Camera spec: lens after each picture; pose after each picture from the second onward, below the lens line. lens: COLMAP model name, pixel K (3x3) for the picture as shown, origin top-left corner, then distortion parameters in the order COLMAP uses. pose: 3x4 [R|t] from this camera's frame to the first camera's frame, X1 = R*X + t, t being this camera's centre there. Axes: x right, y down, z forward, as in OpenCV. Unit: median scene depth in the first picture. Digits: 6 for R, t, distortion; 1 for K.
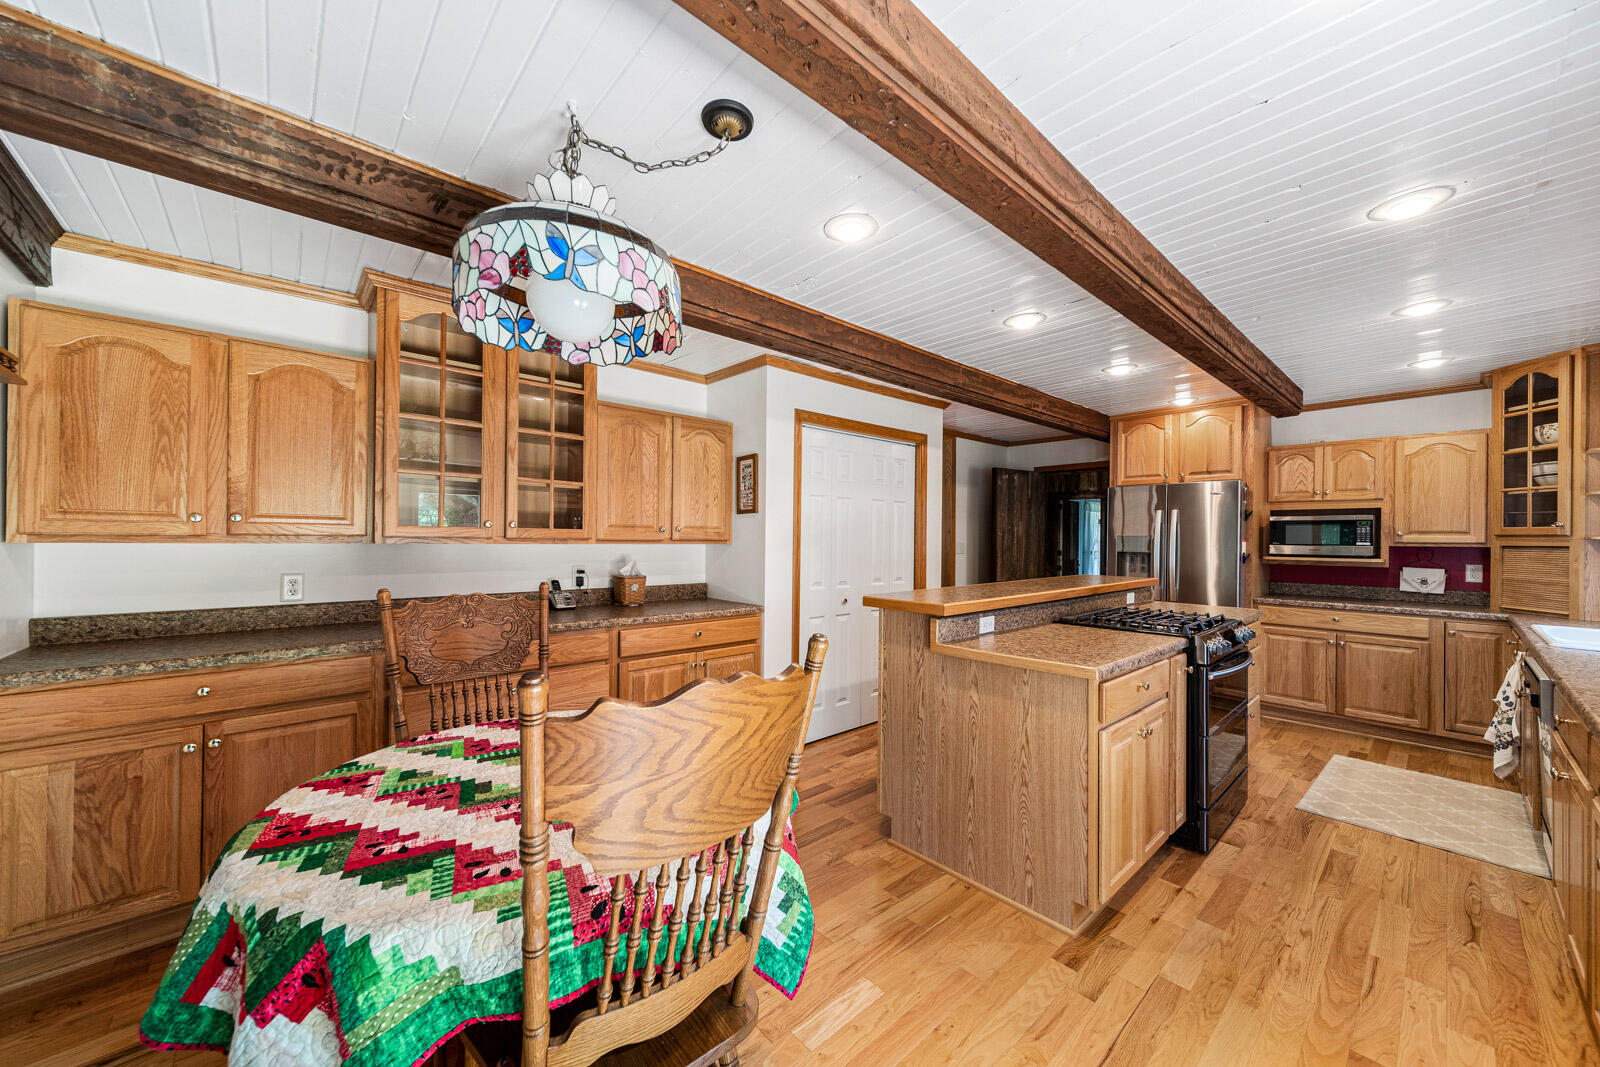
lens RADIAL K [[568.8, 0, 802.6], [0, 568.8, 538.2], [0, 0, 1]] dist [0.007094, -0.001205]
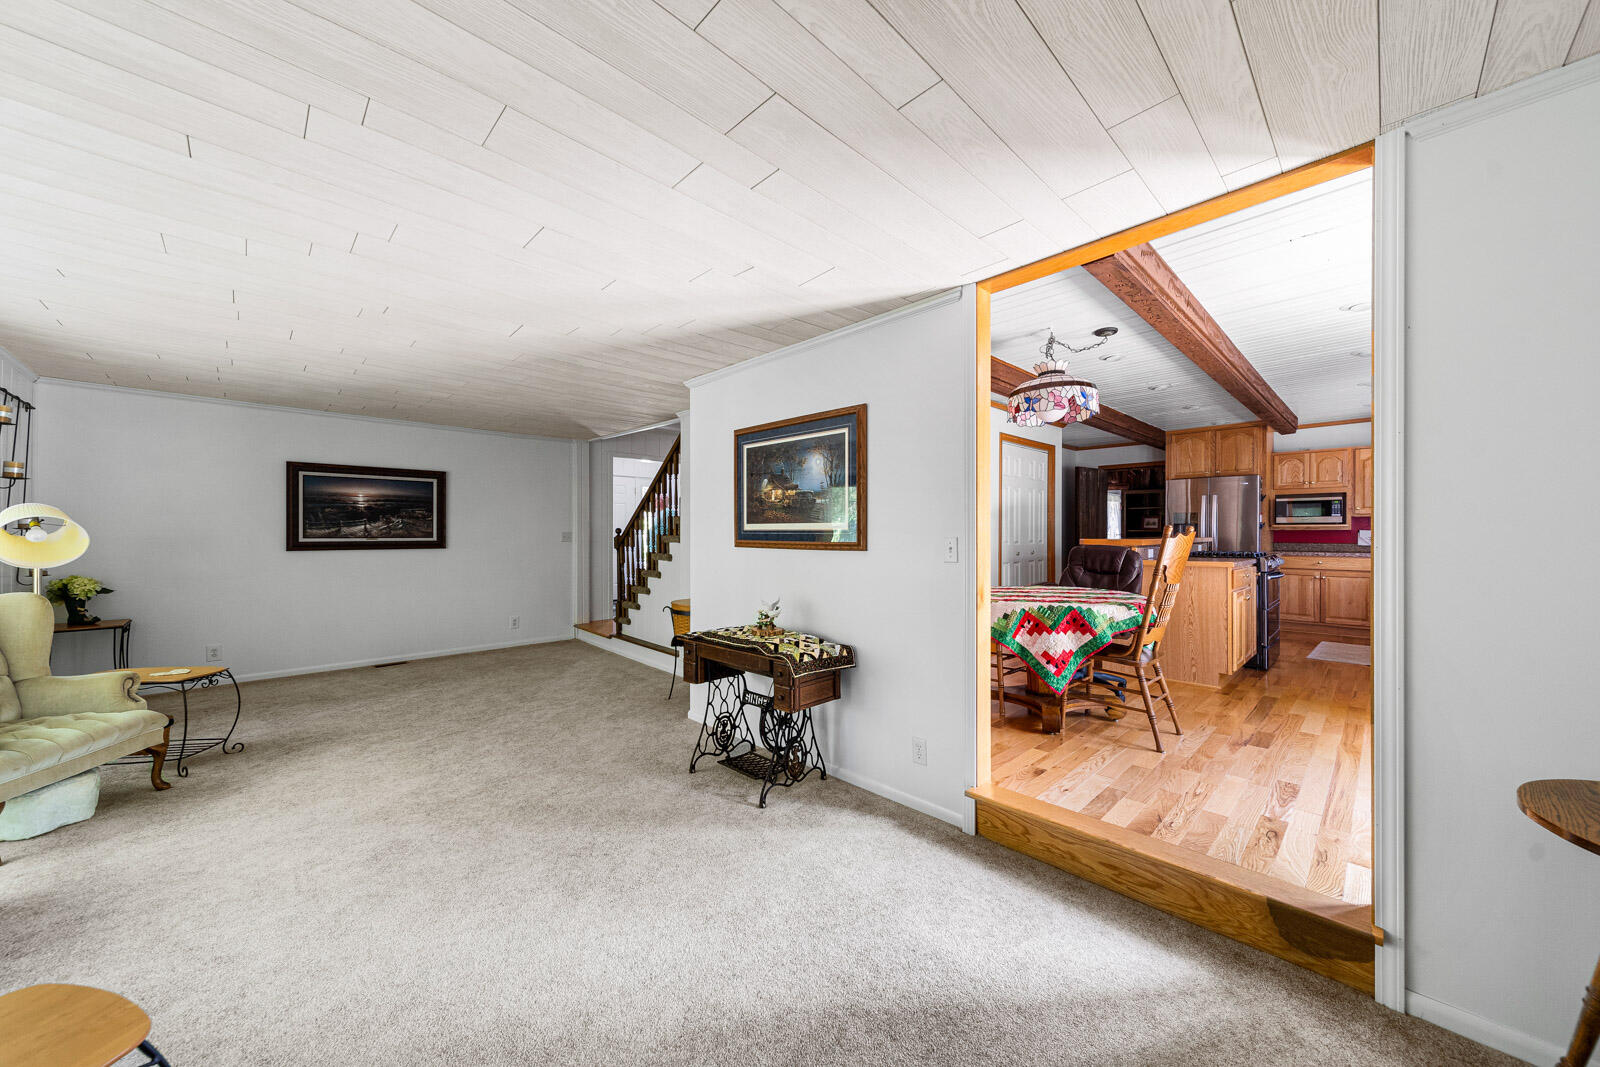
lens RADIAL K [[568.8, 0, 806.5], [0, 568.8, 533.9], [0, 0, 1]] dist [0.007094, -0.001205]
pose [[0.998708, -0.008101, 0.050163, -0.617804], [0.007976, 0.999965, 0.002699, 0.050751], [-0.050183, -0.002296, 0.998737, -0.556231]]
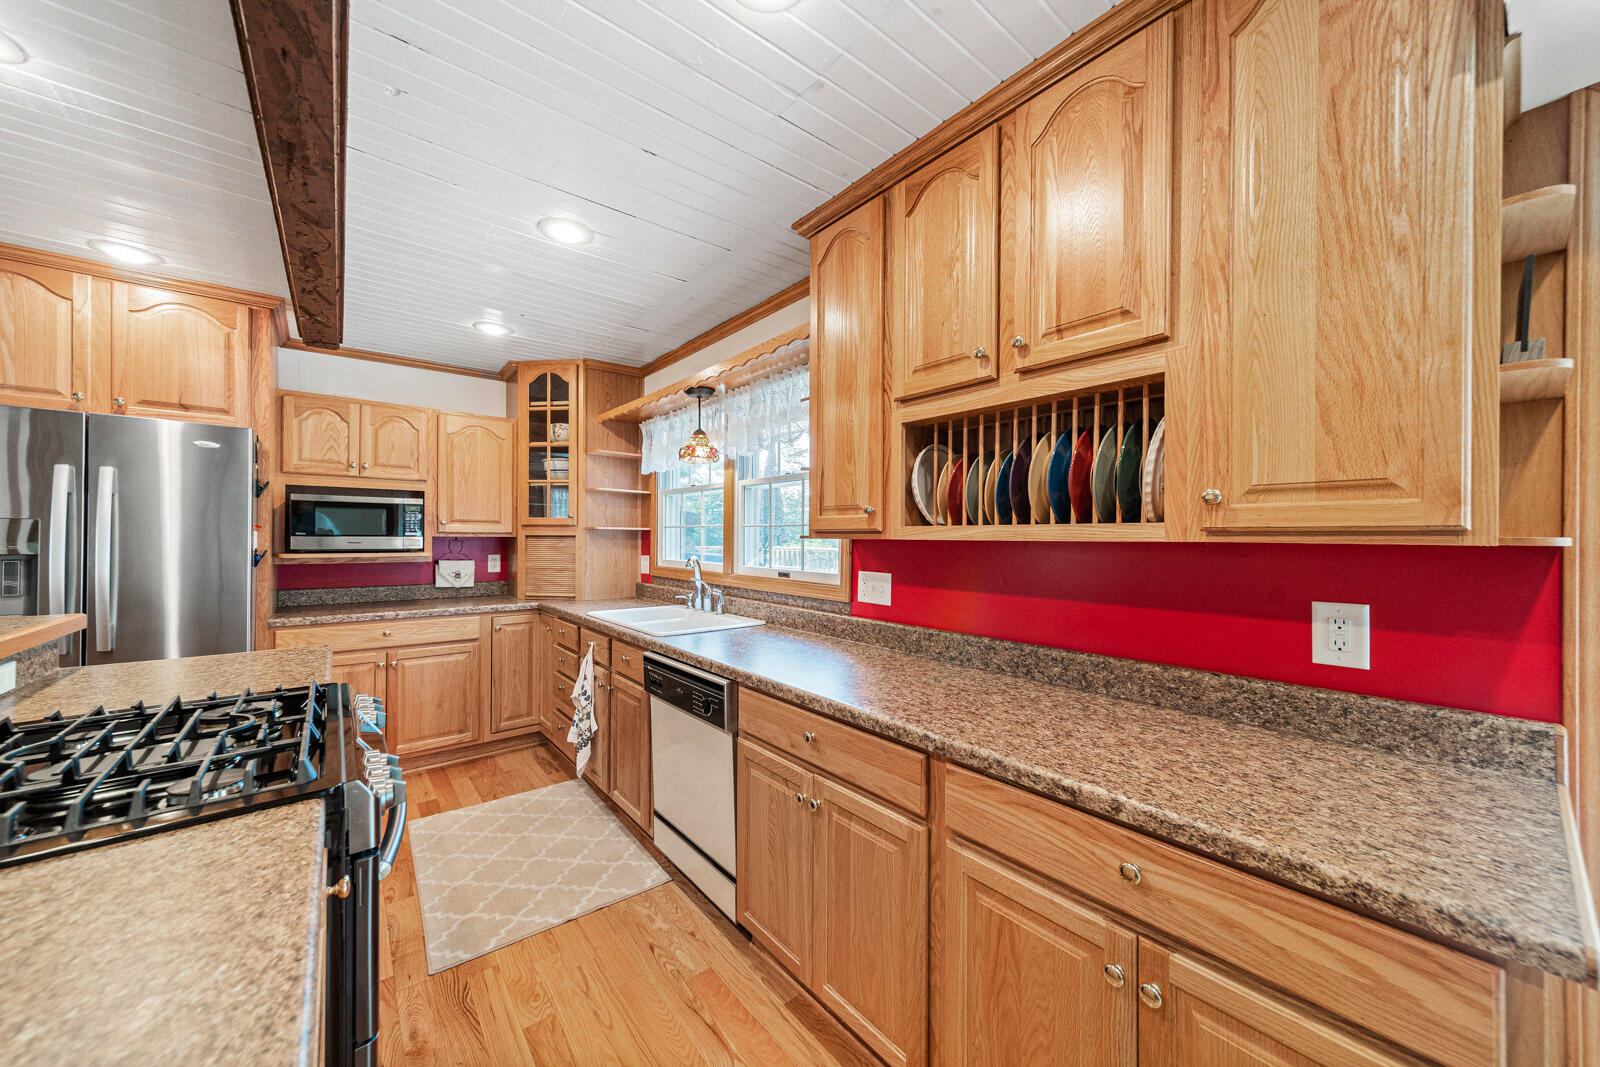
lens RADIAL K [[568.8, 0, 796.1], [0, 568.8, 537.0], [0, 0, 1]] dist [0.007094, -0.001205]
pose [[0.047623, -0.007762, 0.998835, 0.223924], [-0.003653, 0.999962, 0.007945, 0.006109], [-0.998859, -0.004027, 0.047593, 0.463469]]
